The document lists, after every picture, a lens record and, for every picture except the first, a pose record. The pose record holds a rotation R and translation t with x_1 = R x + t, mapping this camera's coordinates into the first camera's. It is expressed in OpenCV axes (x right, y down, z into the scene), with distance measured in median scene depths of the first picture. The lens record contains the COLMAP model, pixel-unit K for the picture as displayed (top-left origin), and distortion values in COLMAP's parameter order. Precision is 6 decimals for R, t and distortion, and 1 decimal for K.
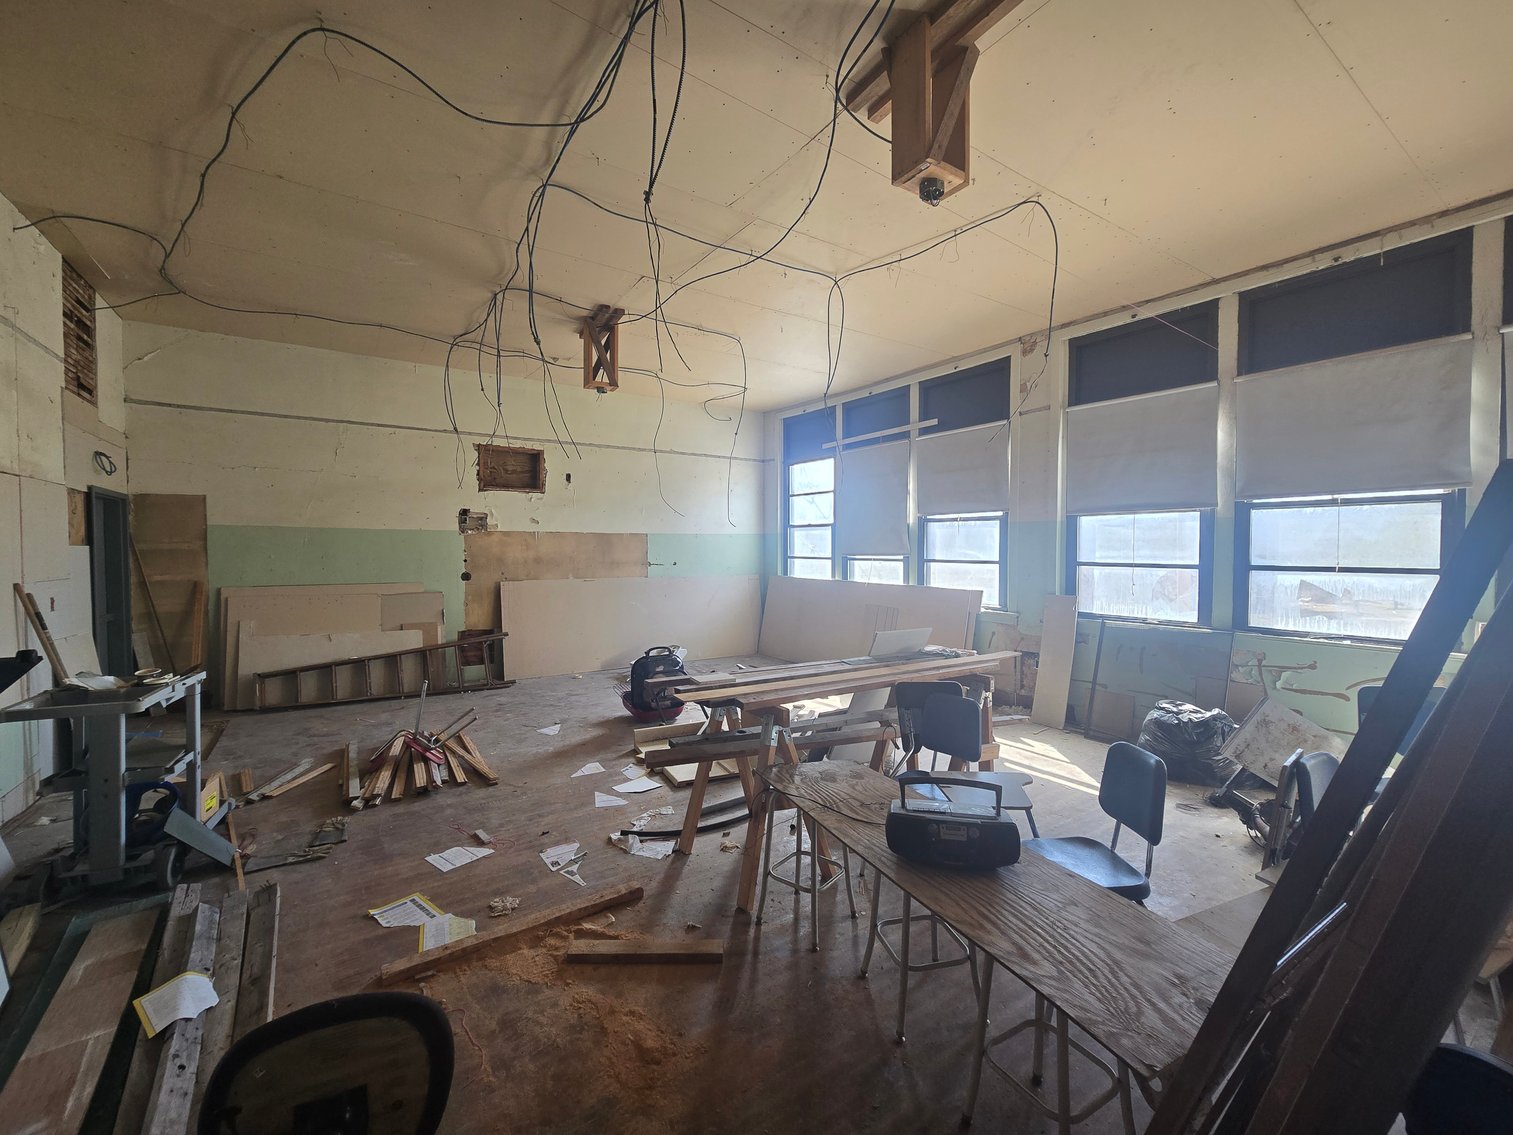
lens RADIAL K [[646.1, 0, 756.5], [0, 646.1, 567.5], [0, 0, 1]] dist [0.000135, 0.000027]
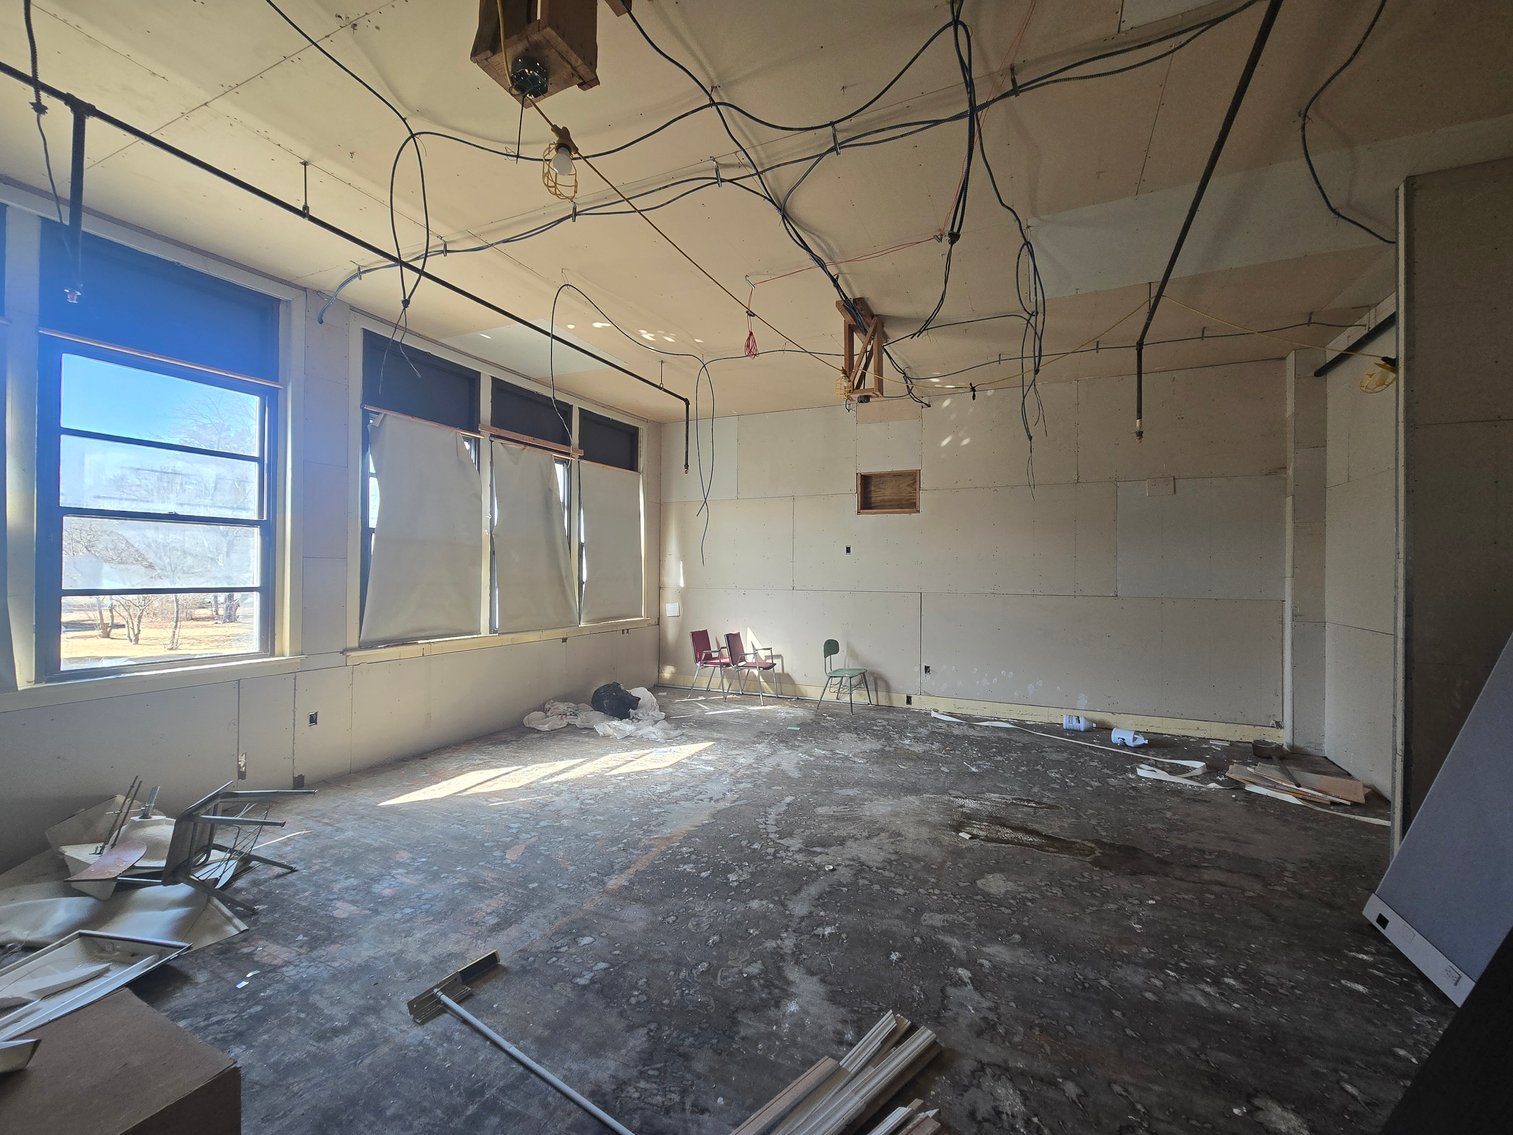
lens RADIAL K [[646.1, 0, 756.5], [0, 646.1, 567.5], [0, 0, 1]] dist [0.000135, 0.000027]
pose [[-0.518543, -0.005514, 0.855034, -0.531437], [0.014899, 0.999769, 0.015483, -0.038056], [-0.854922, 0.020768, -0.518341, 0.993961]]
